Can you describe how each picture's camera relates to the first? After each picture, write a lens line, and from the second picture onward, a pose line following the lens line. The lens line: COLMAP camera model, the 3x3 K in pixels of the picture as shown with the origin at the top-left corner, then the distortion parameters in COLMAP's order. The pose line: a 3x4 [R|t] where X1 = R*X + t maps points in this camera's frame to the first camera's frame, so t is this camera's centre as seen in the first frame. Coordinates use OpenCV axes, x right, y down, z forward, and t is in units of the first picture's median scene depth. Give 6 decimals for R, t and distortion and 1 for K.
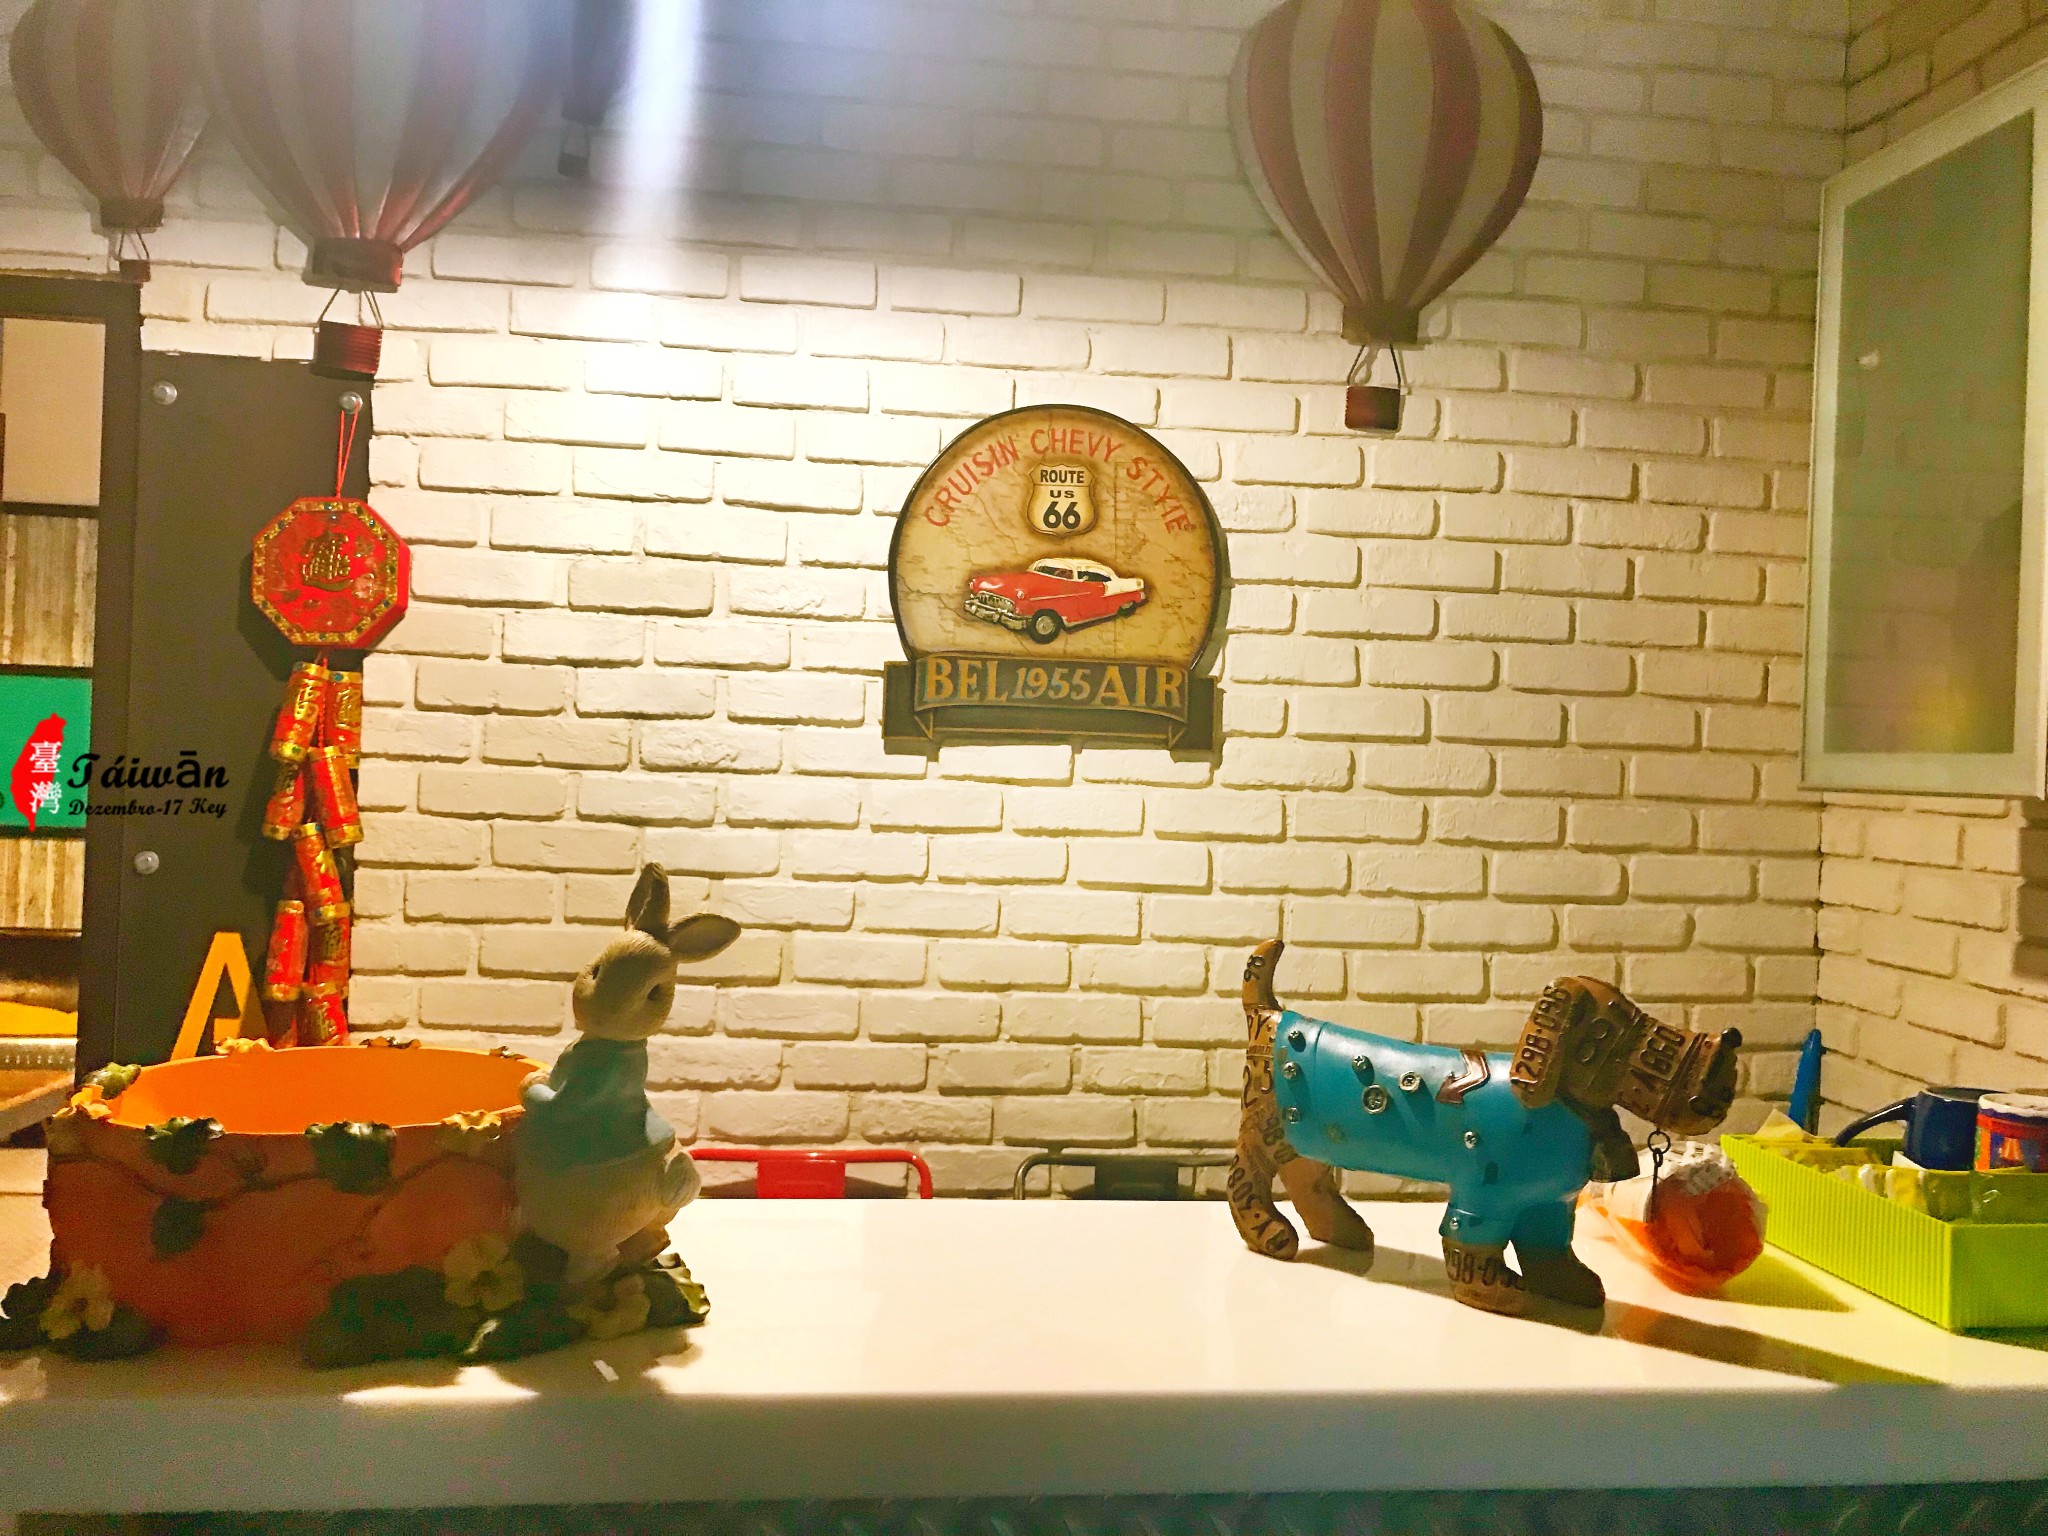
lens RADIAL K [[1659.7, 0, 999.1], [0, 1659.7, 756.4], [0, 0, 1]] dist [0.066192, -0.131856]
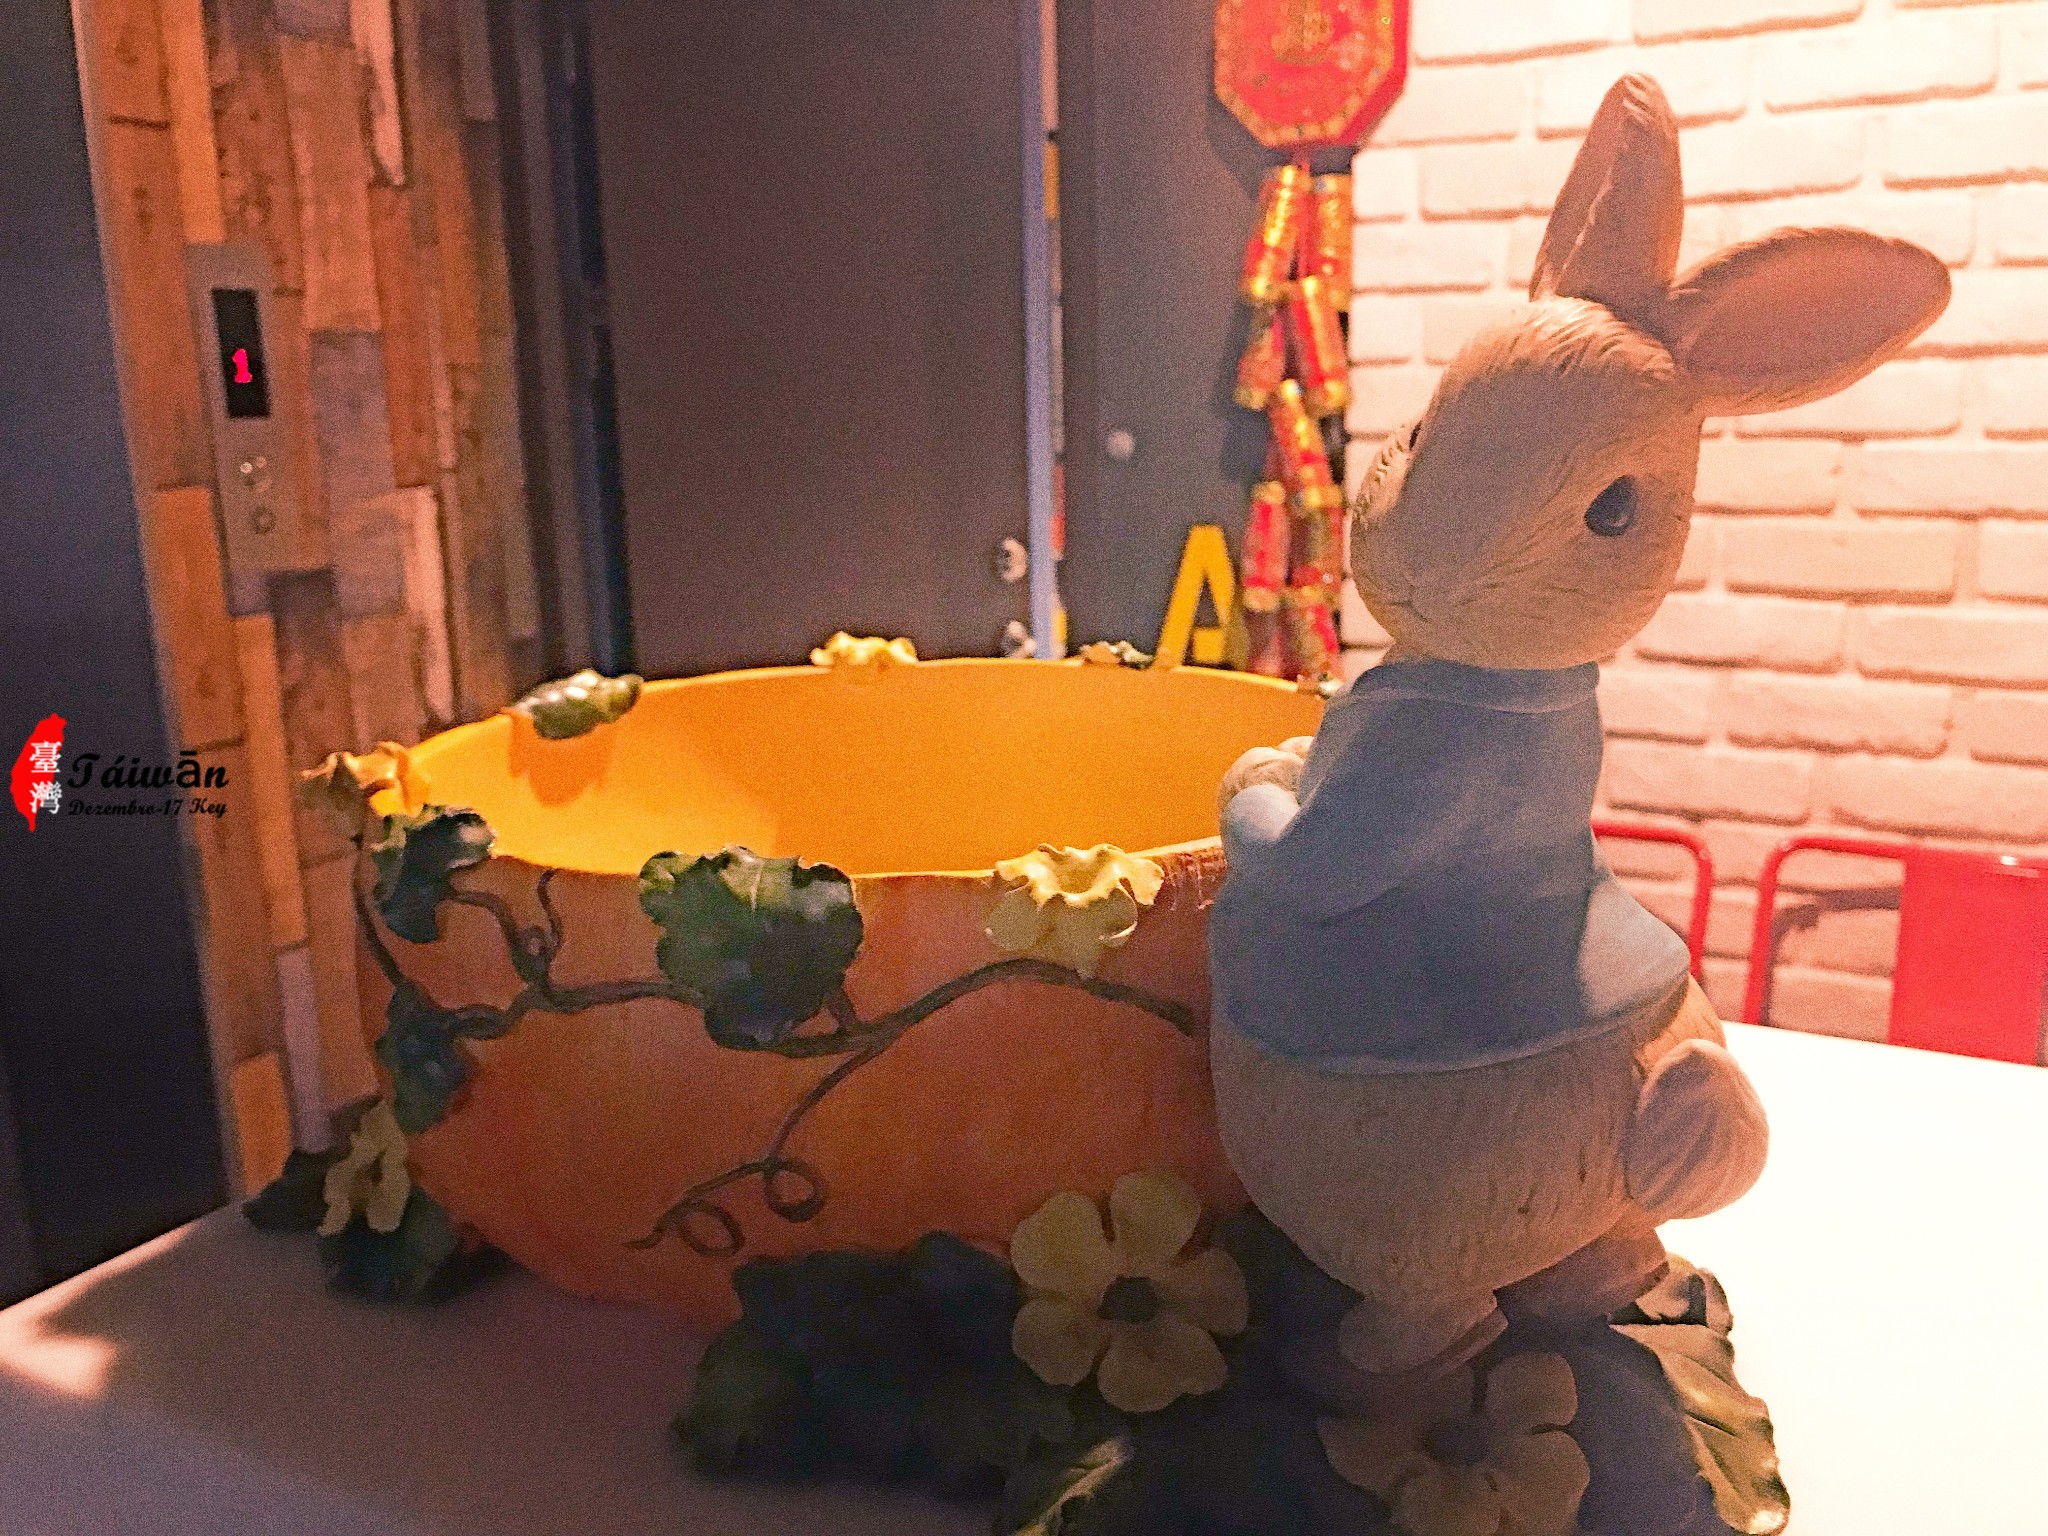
lens RADIAL K [[1768.0, 0, 1024.0], [0, 1768.0, 768.0], [0, 0, 1]] dist [0.005102, 0.003989]
pose [[0.824776, 0.069695, -0.561148, -0.039499], [0.056002, 0.977428, 0.203709, 0.040103], [0.562680, -0.199440, 0.802256, 0.234187]]
